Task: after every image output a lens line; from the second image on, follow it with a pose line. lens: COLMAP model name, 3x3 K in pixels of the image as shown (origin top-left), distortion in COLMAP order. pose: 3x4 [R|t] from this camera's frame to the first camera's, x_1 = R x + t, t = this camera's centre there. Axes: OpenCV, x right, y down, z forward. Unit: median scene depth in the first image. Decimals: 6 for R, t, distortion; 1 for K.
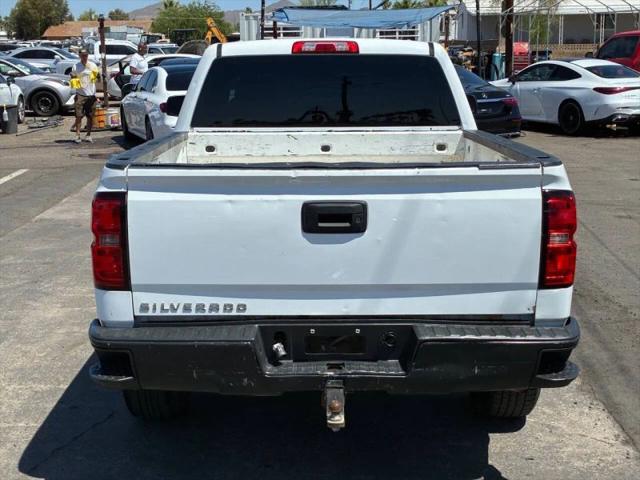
lens RADIAL K [[977.7, 0, 308.6], [0, 977.7, 244.6], [0, 0, 1]] dist [0.081088, 0.000000]
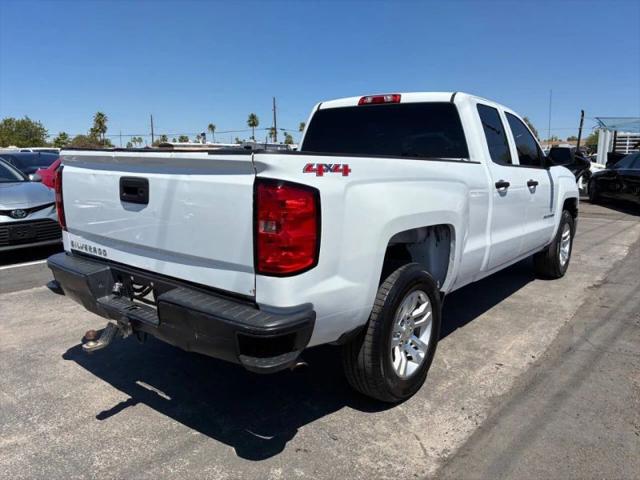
lens RADIAL K [[490.8, 0, 319.0], [0, 490.8, 236.9], [0, 0, 1]] dist [0.026910, -0.032058]
pose [[0.783027, 0.117100, -0.610865, 0.596501], [-0.139715, 0.990134, 0.010713, -0.008221], [0.606093, 0.076958, 0.791662, 0.624367]]
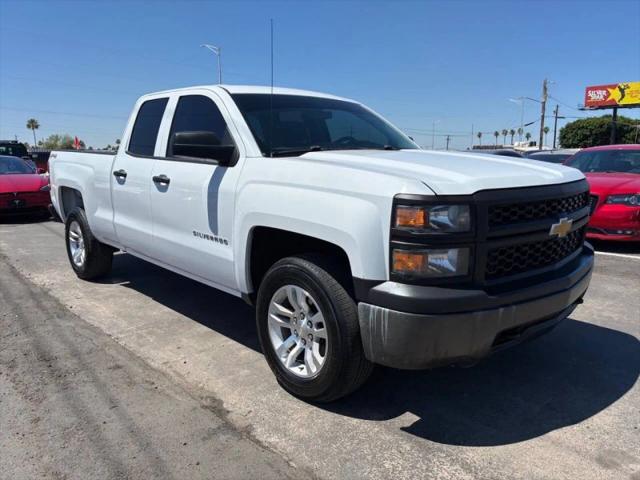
lens RADIAL K [[490.8, 0, 318.8], [0, 490.8, 240.1], [0, 0, 1]] dist [0.026910, -0.032058]
pose [[-0.739407, 0.128577, -0.660867, 0.689163], [-0.122989, 0.939281, 0.320350, -0.412442], [0.661930, 0.318149, -0.678698, 2.662165]]
